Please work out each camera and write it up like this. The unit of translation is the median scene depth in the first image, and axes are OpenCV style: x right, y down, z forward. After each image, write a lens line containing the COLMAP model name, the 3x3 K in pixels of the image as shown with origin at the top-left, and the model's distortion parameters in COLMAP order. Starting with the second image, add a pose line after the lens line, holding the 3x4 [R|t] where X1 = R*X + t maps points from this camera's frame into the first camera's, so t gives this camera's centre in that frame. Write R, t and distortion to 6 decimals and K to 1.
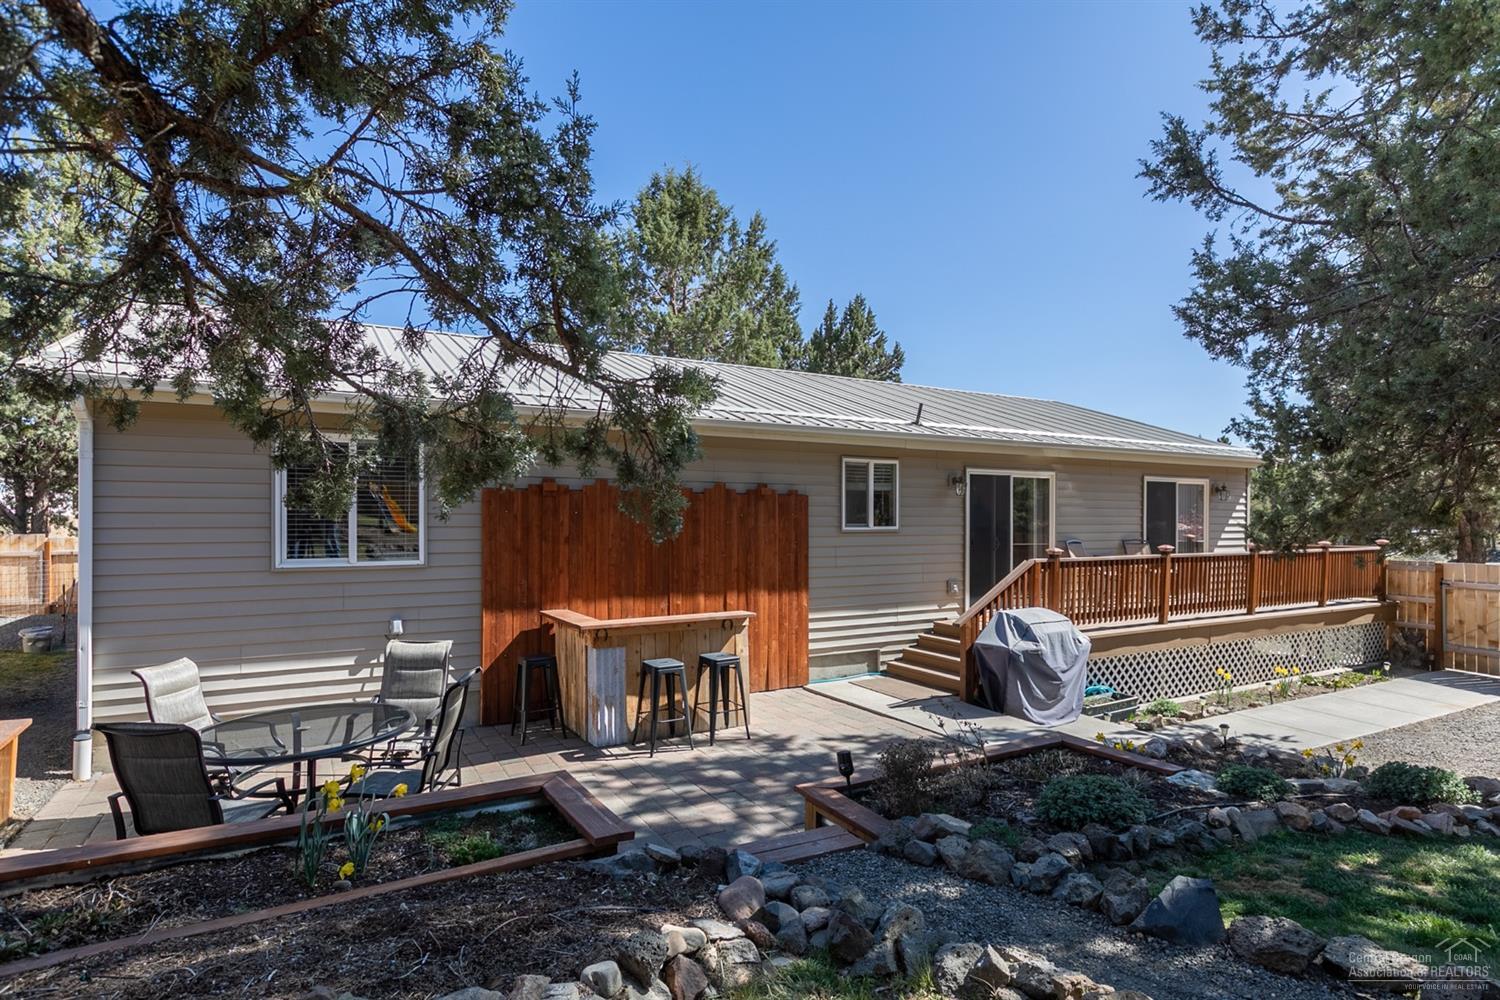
lens RADIAL K [[766.2, 0, 752.5], [0, 766.2, 508.3], [0, 0, 1]] dist [0.002459, 0.000273]
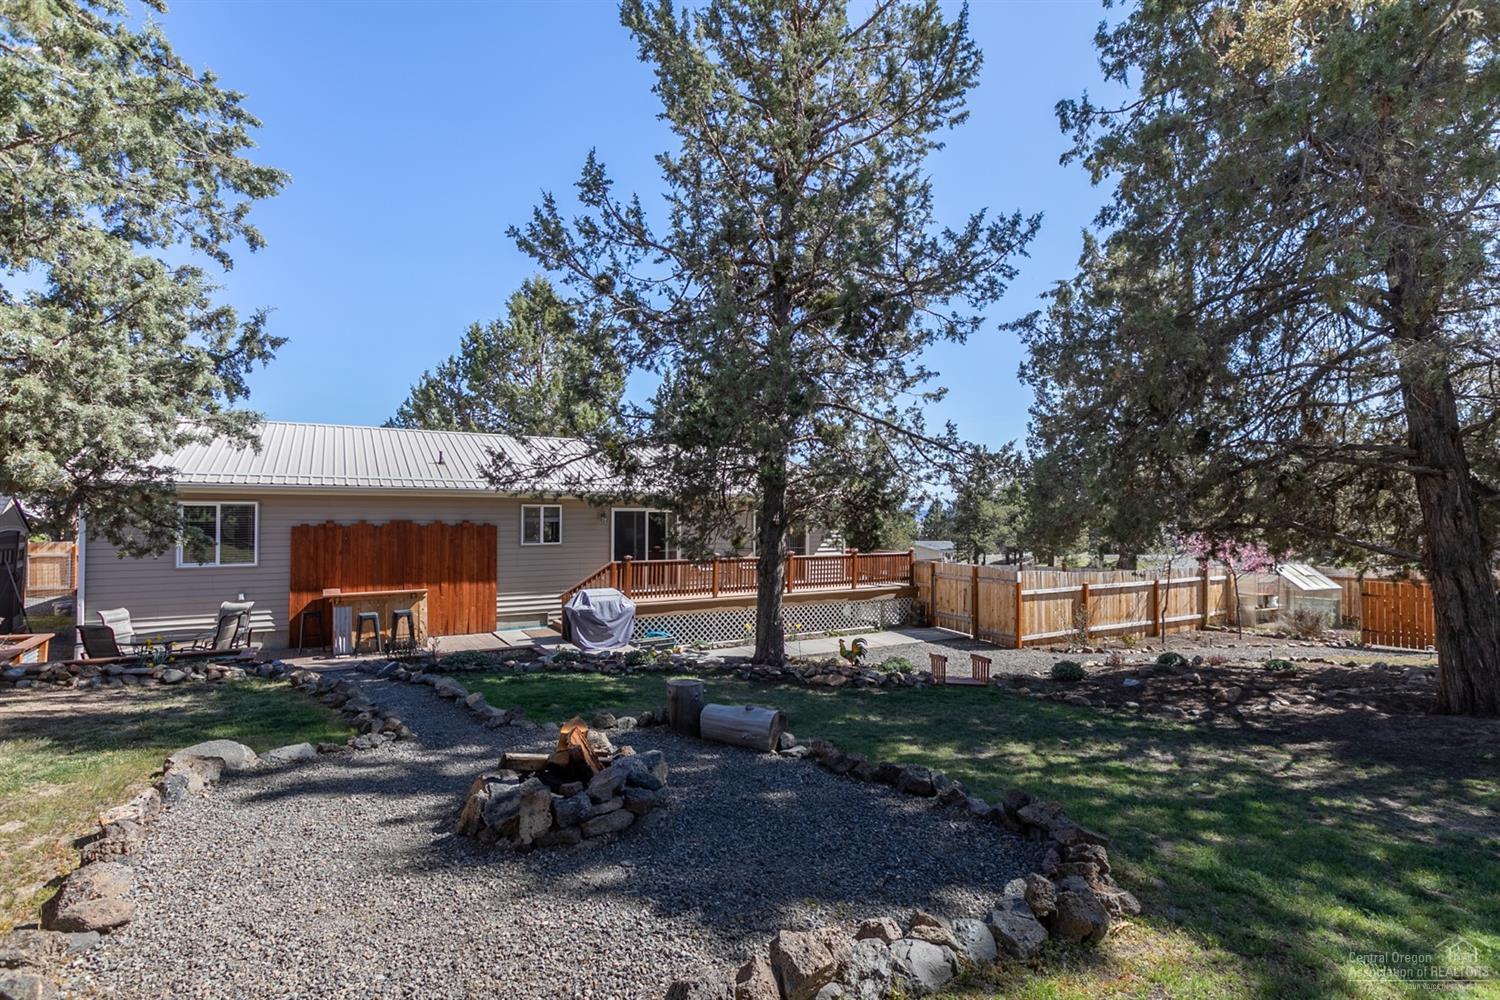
lens RADIAL K [[690.9, 0, 749.3], [0, 690.9, 489.3], [0, 0, 1]] dist [-0.011420, 0.001634]
pose [[0.999629, 0.001326, 0.027189, 0.634761], [-0.000674, 0.999713, -0.023947, -0.066466], [-0.027213, 0.023920, 0.999343, -0.651821]]
